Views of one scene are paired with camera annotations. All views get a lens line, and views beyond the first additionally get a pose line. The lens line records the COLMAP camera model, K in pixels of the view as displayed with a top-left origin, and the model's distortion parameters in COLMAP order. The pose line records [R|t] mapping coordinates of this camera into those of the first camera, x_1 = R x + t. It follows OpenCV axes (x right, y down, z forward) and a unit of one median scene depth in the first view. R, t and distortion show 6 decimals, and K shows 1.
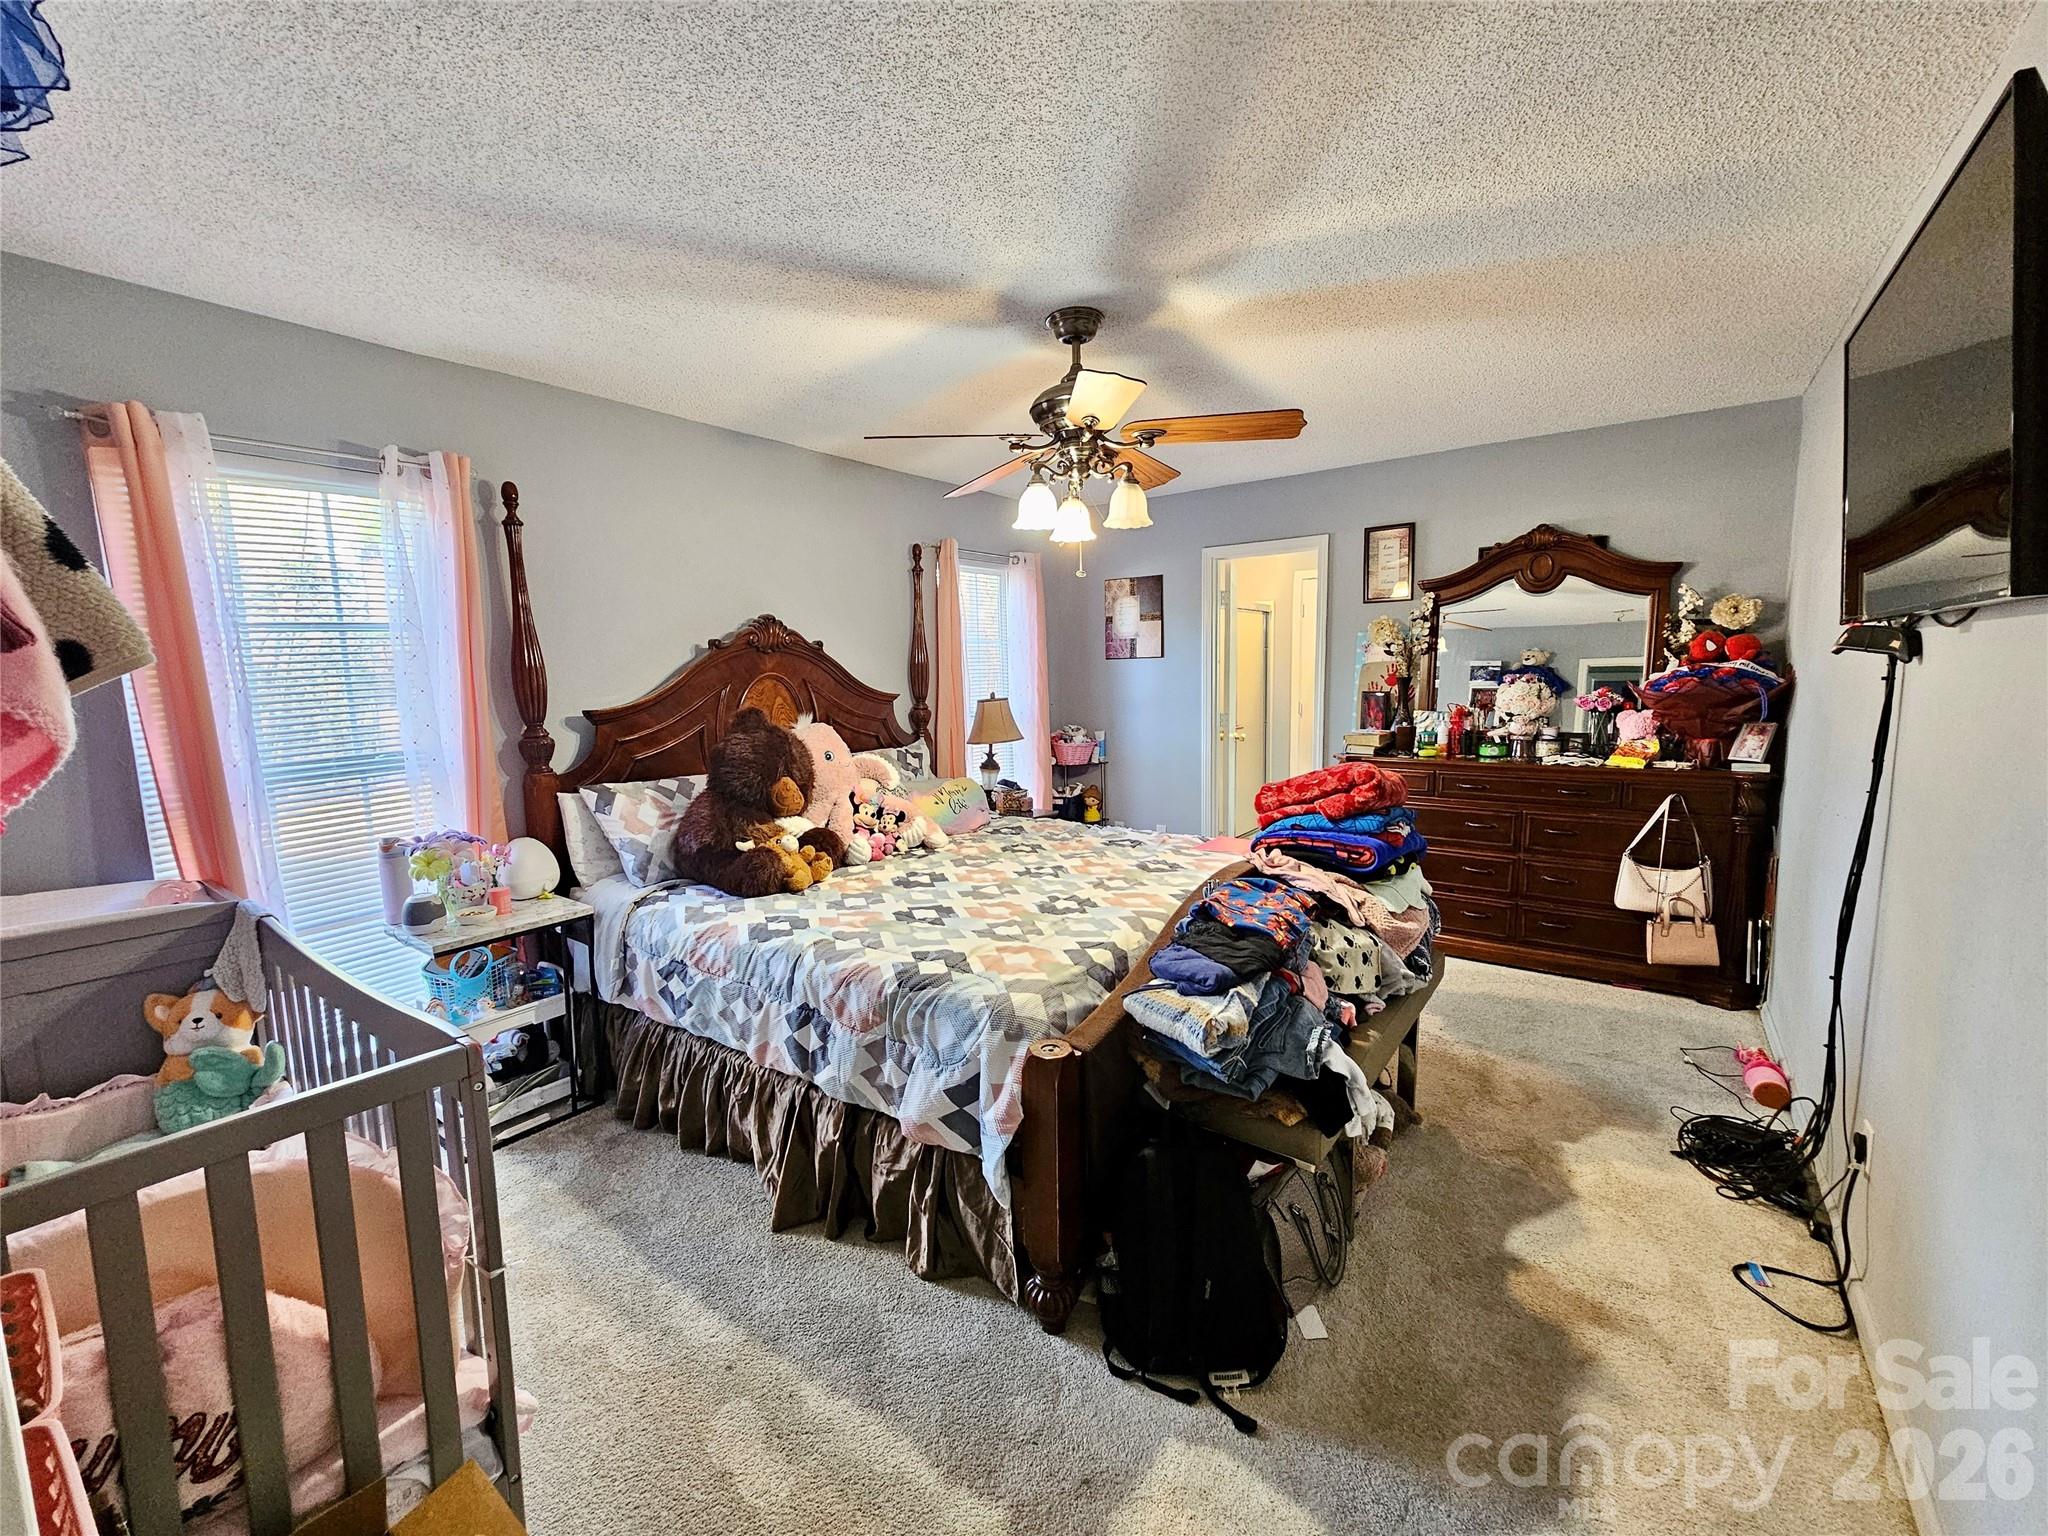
lens RADIAL K [[830.1, 0, 1015.6], [0, 830.1, 770.1], [0, 0, 1]] dist [-0.000240, -0.000223]
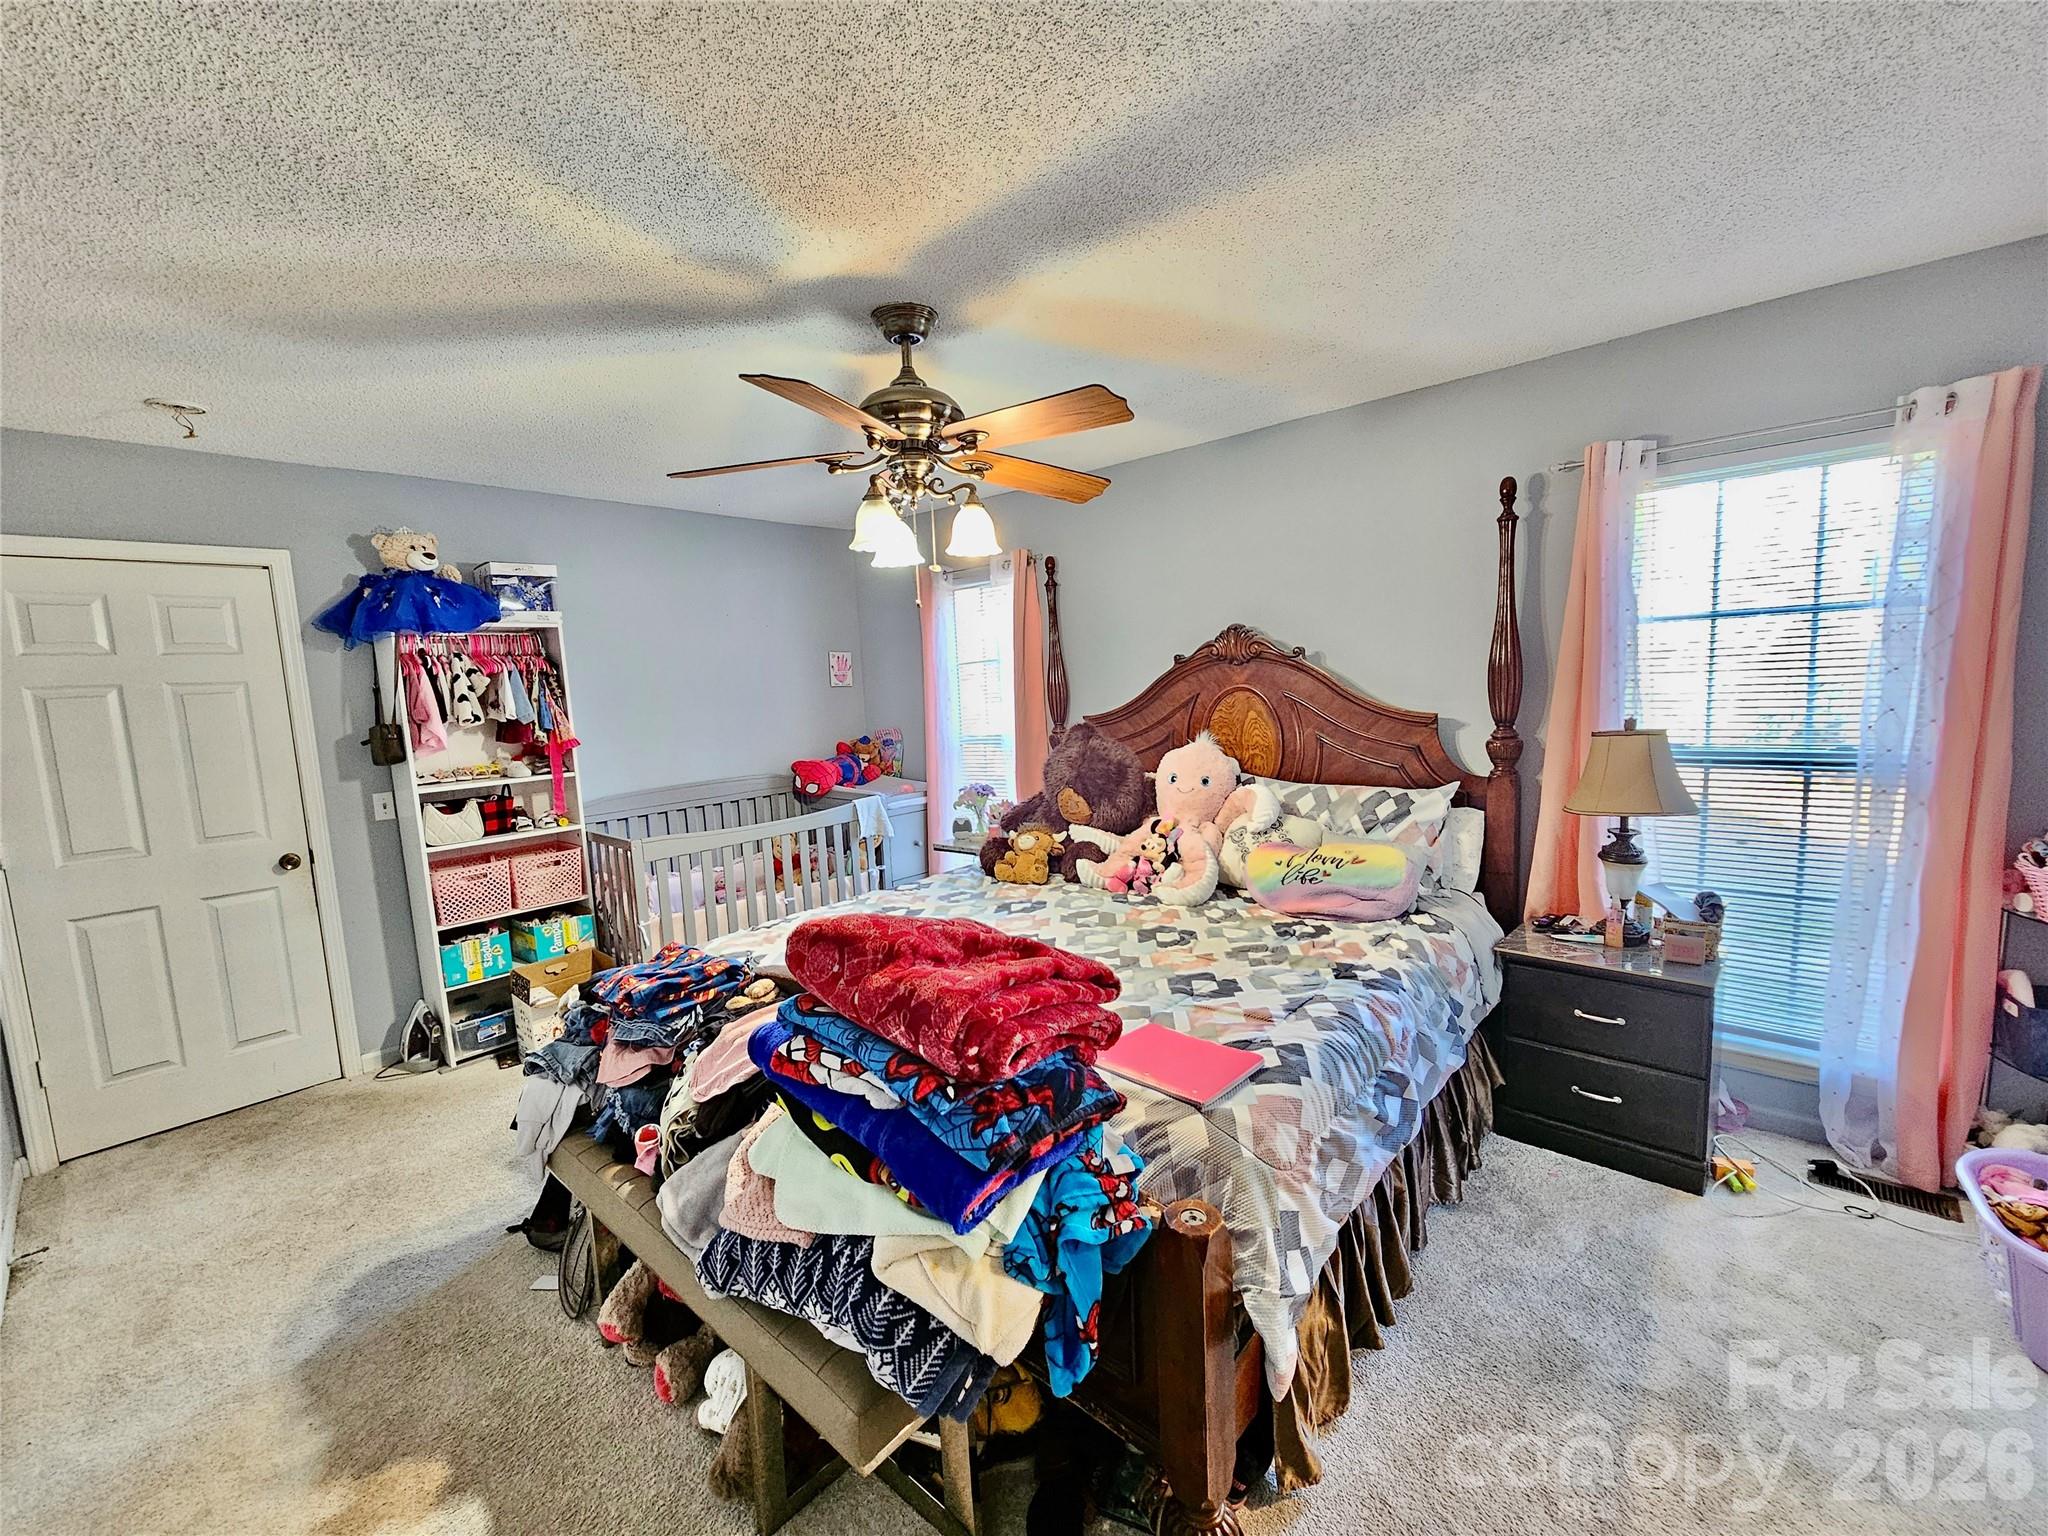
lens RADIAL K [[830.1, 0, 1015.6], [0, 830.1, 770.1], [0, 0, 1]] dist [-0.000240, -0.000223]
pose [[-0.093176, 0.134588, -0.986511, 0.688848], [-0.073326, 0.987203, 0.141608, -0.139866], [0.992946, 0.085531, -0.082115, 0.852014]]
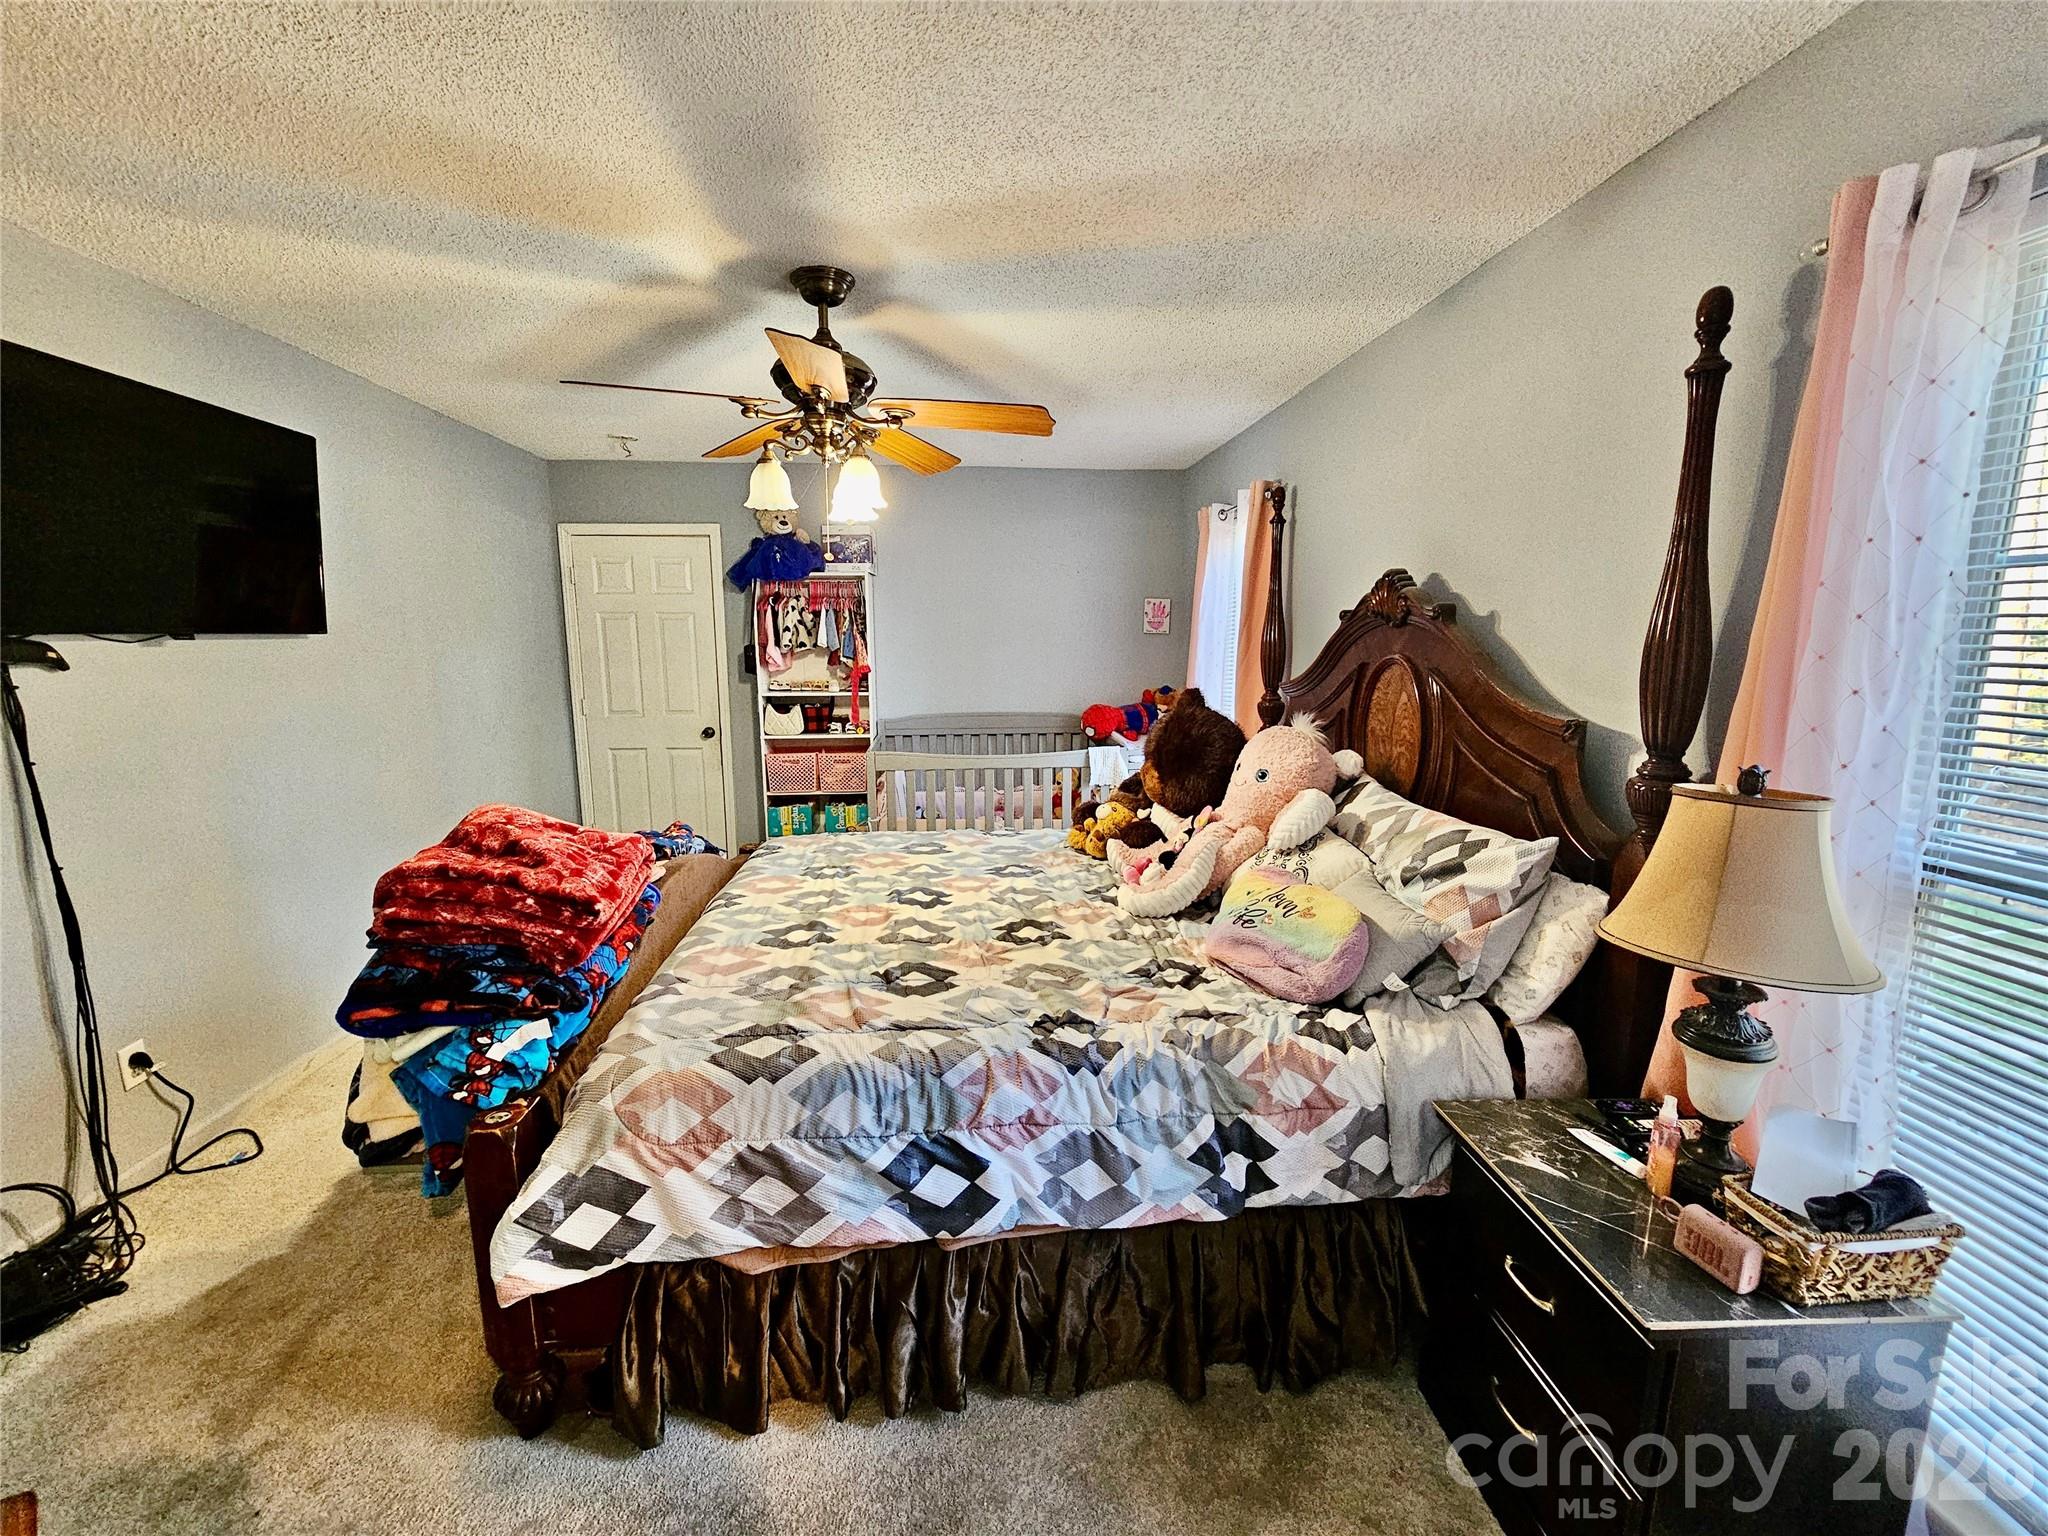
lens RADIAL K [[830.1, 0, 1015.6], [0, 830.1, 770.1], [0, 0, 1]] dist [-0.000240, -0.000223]
pose [[-0.749455, 0.126235, -0.649909, 0.401424], [-0.065132, 0.962834, 0.262124, -0.189453], [0.658844, 0.238780, -0.713379, 1.336820]]
